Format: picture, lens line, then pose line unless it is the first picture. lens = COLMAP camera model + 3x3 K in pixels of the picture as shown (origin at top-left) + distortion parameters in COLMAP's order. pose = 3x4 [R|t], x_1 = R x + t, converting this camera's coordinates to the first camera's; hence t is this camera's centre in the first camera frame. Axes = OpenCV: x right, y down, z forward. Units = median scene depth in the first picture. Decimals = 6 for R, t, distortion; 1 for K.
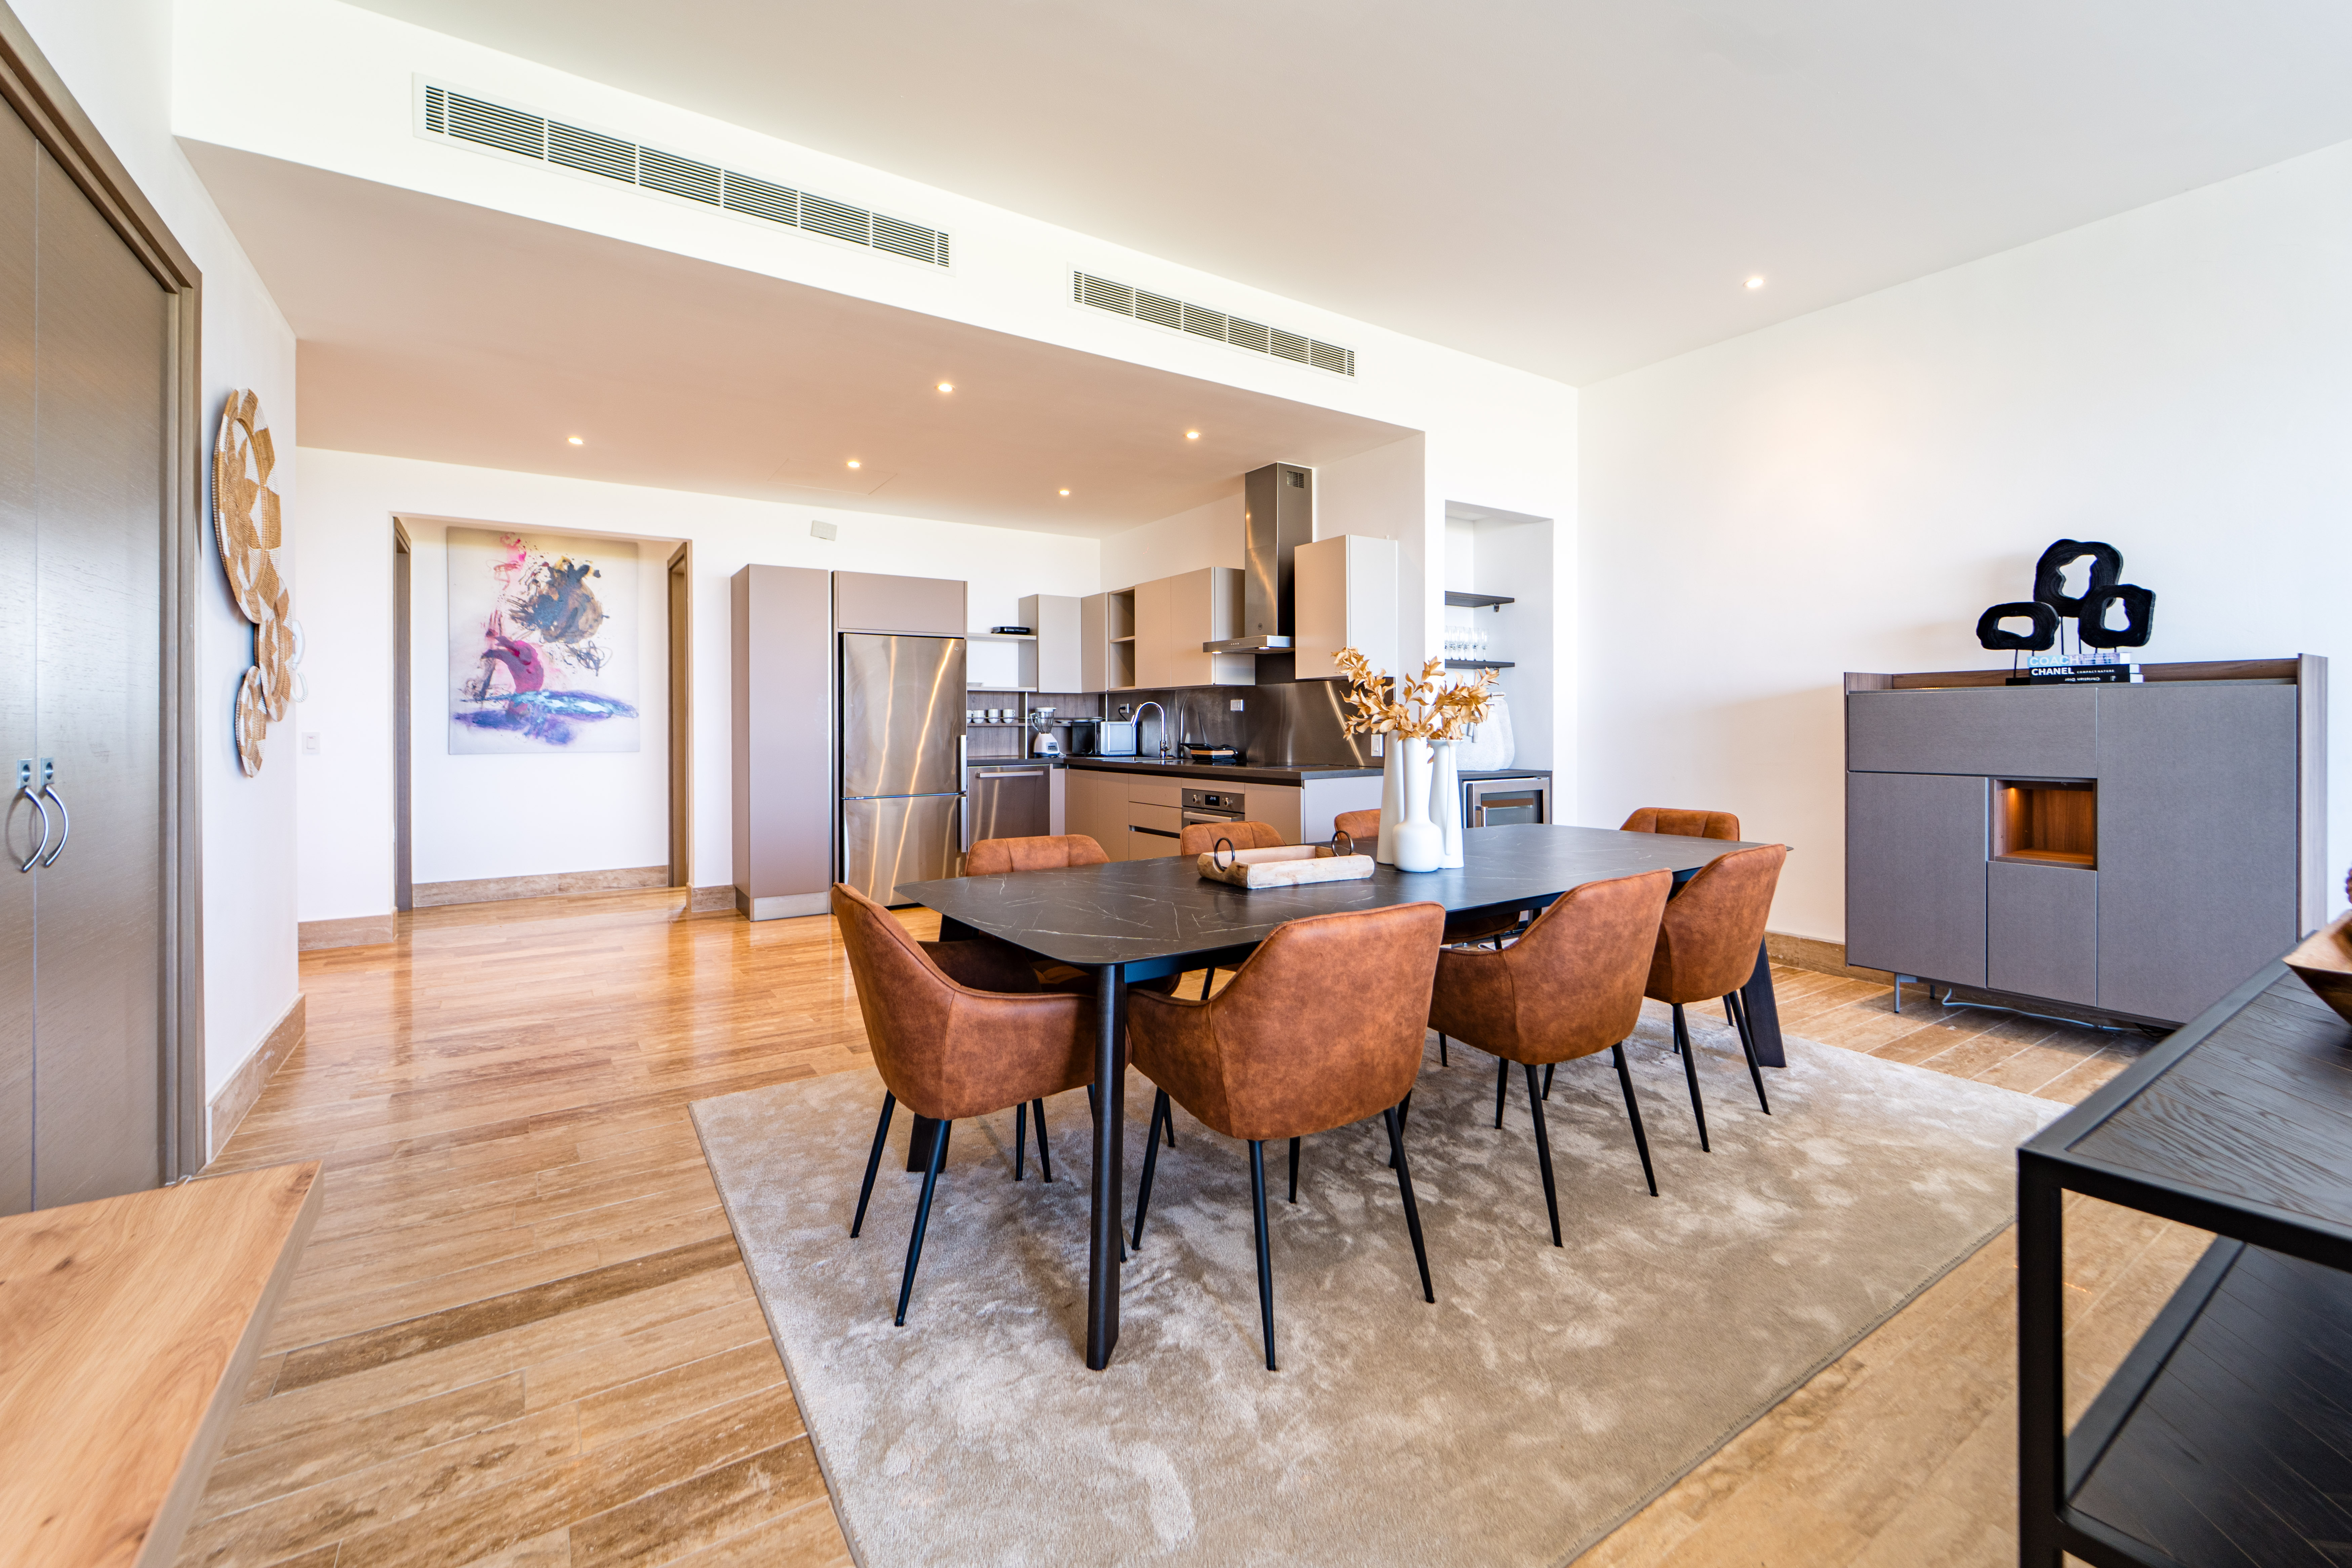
lens RADIAL K [[977.7, 0, 1189.0], [0, 977.7, 710.4], [0, 0, 1]] dist [0.005428, -0.002570]
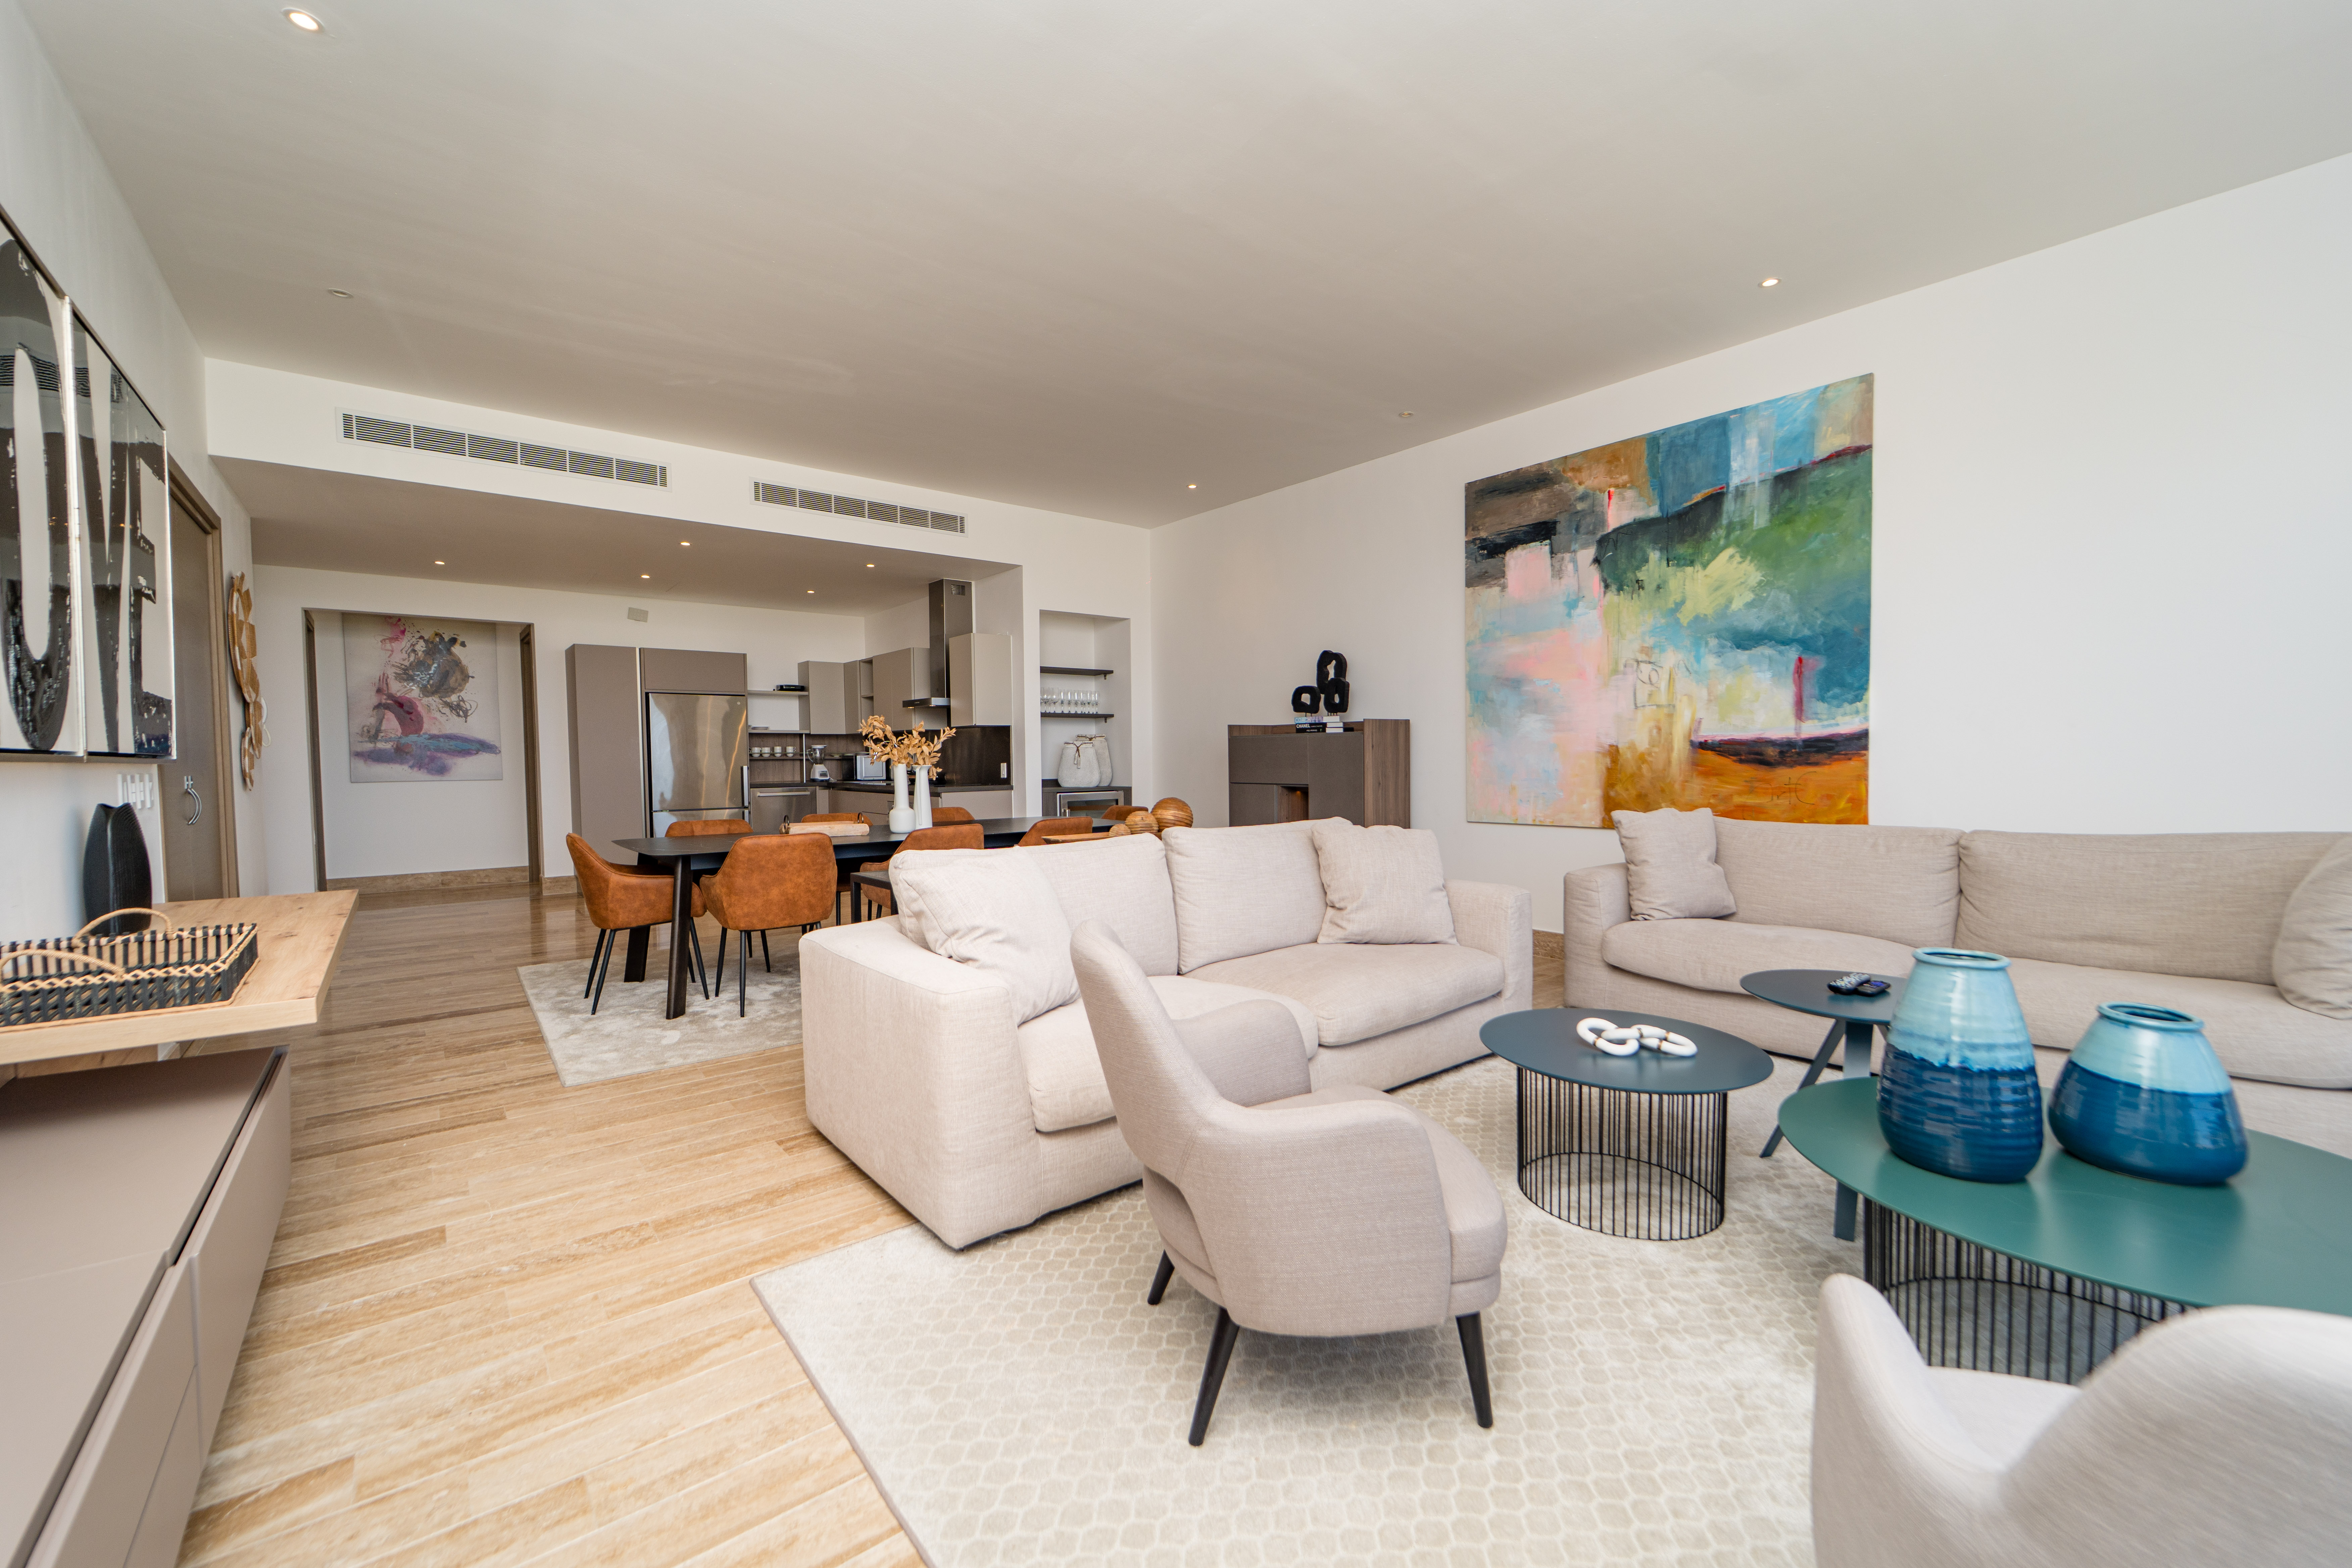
lens RADIAL K [[977.8, 0, 1182.5], [0, 977.8, 785.1], [0, 0, 1]] dist [0.005428, -0.002570]
pose [[0.997223, -0.007432, 0.074098, 0.364872], [0.004138, 0.999000, 0.044510, -0.008315], [-0.074355, -0.044080, 0.996257, -0.548842]]
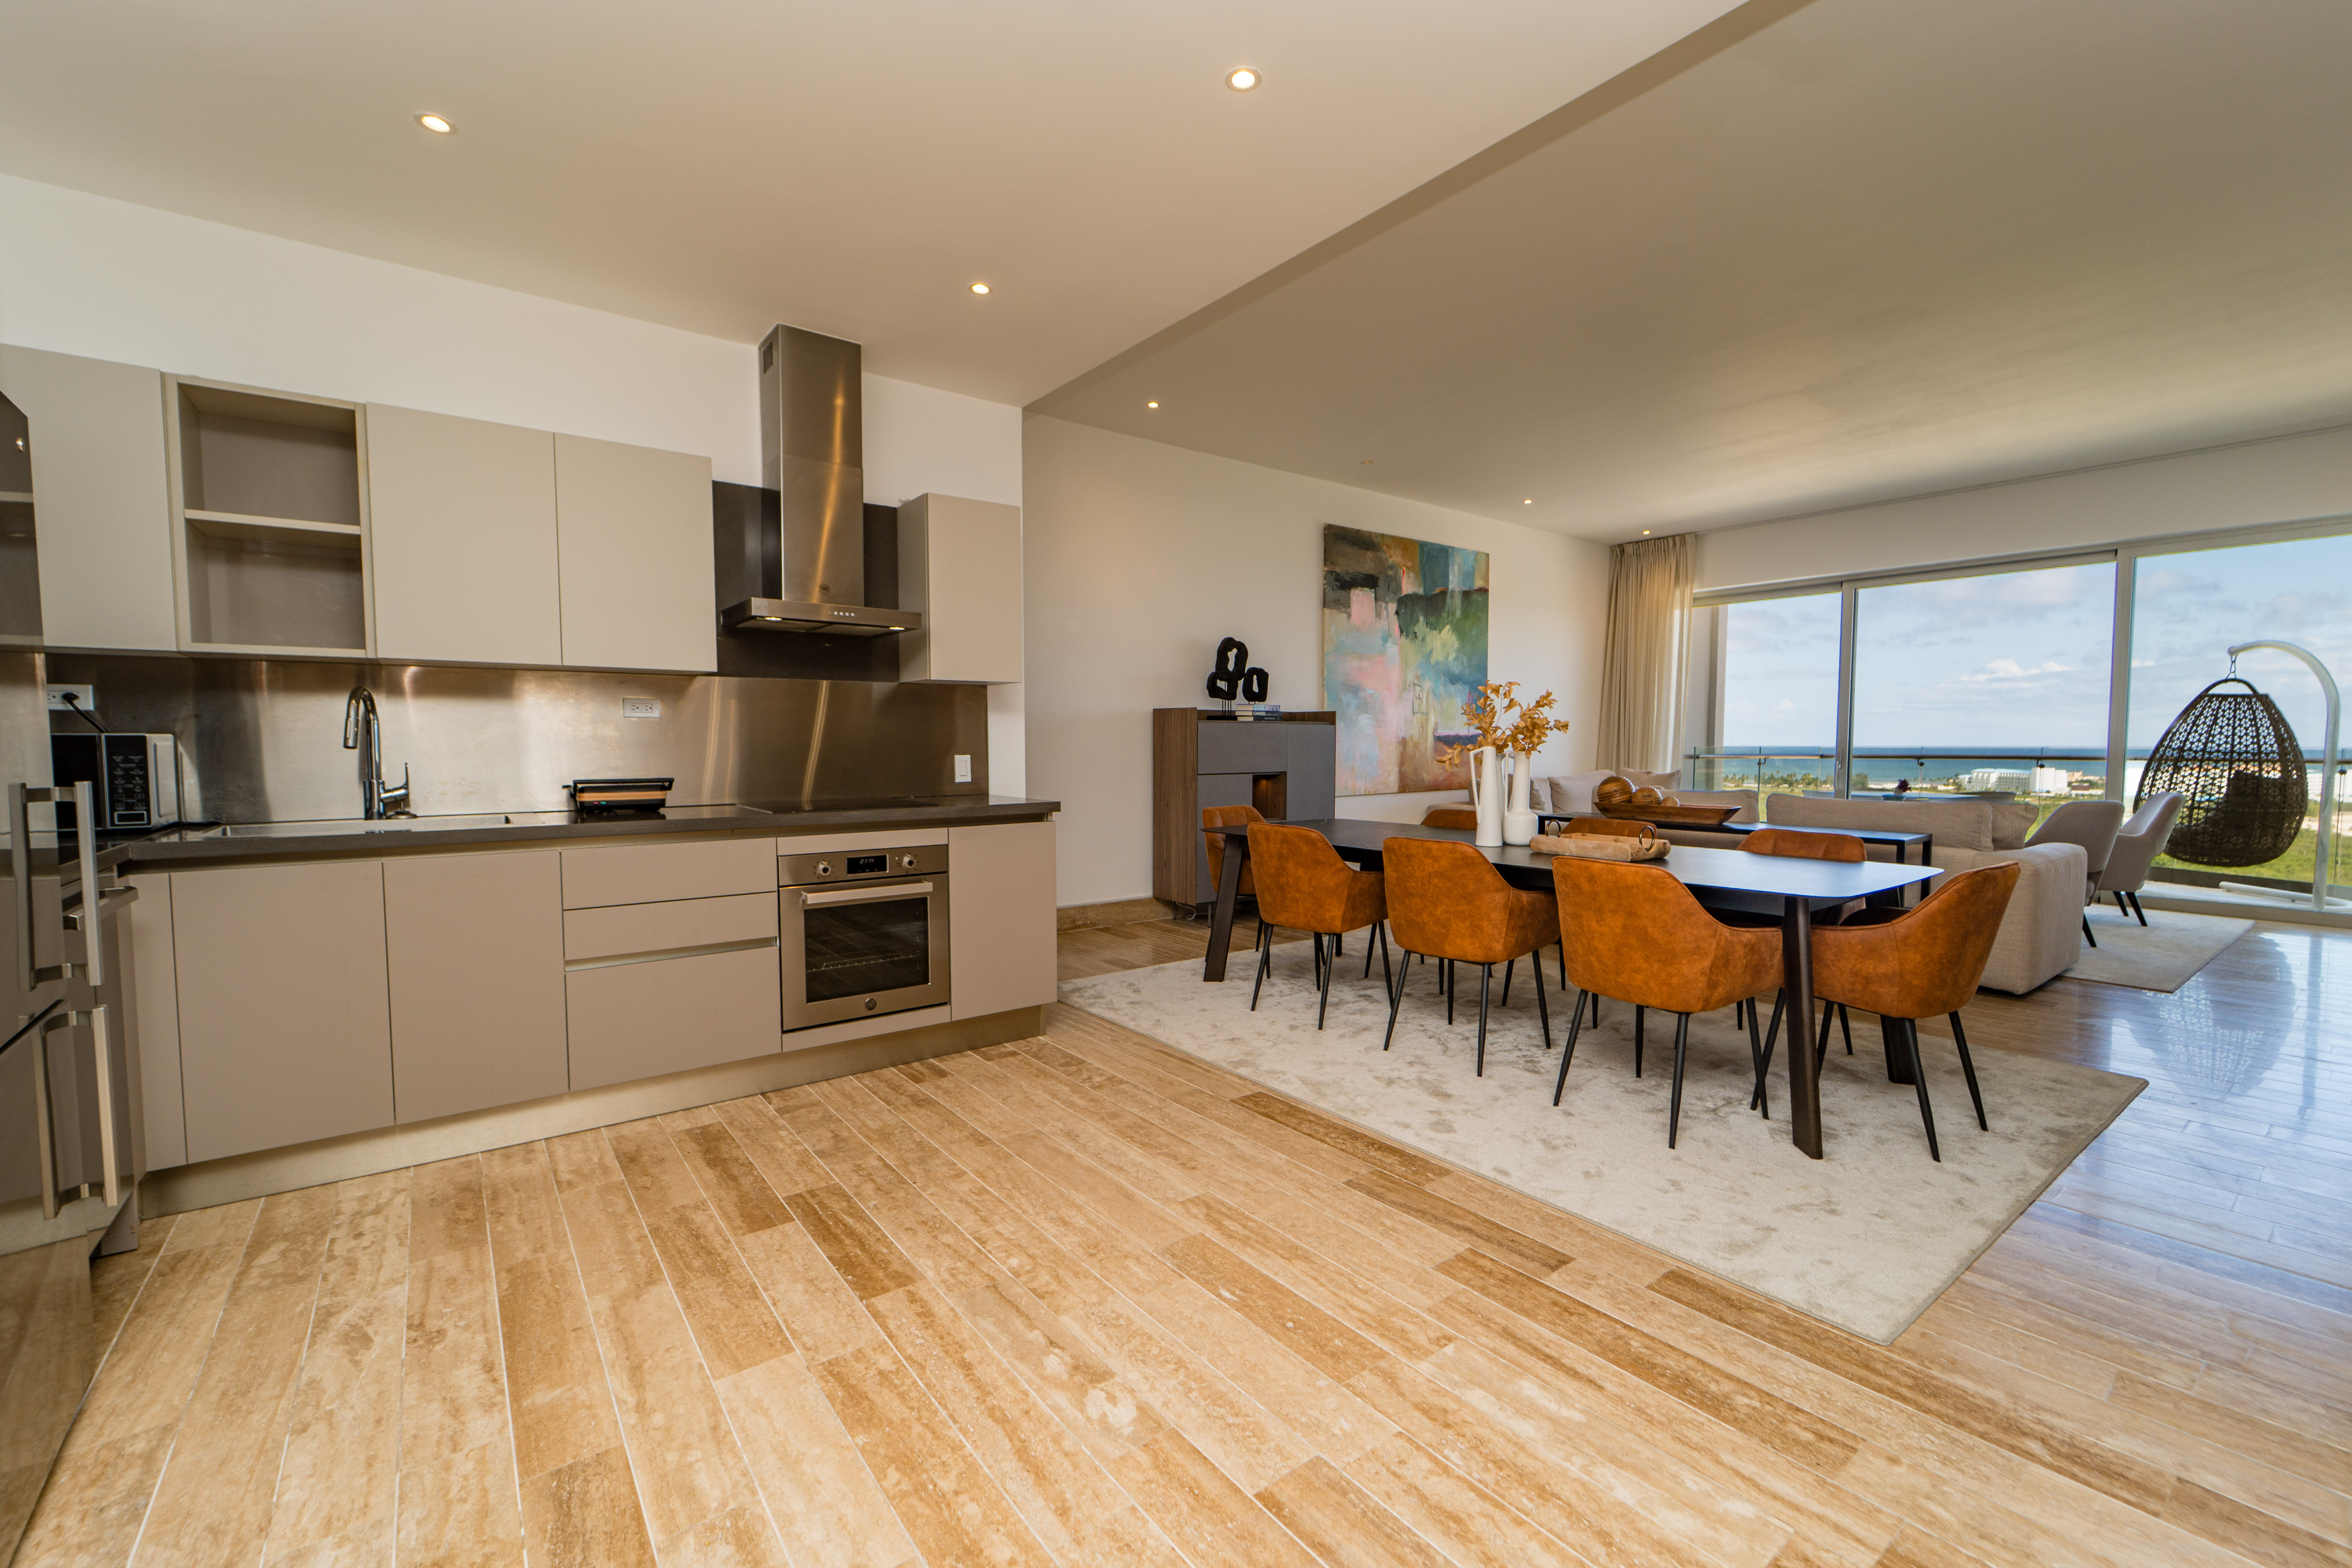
lens RADIAL K [[977.8, 0, 1181.7], [0, 977.8, 789.0], [0, 0, 1]] dist [0.005428, -0.002570]
pose [[-0.057061, -0.049387, 0.997148, -0.640512], [-0.016283, 0.998689, 0.048532, 0.010103], [-0.998238, -0.013467, -0.057790, 0.870623]]
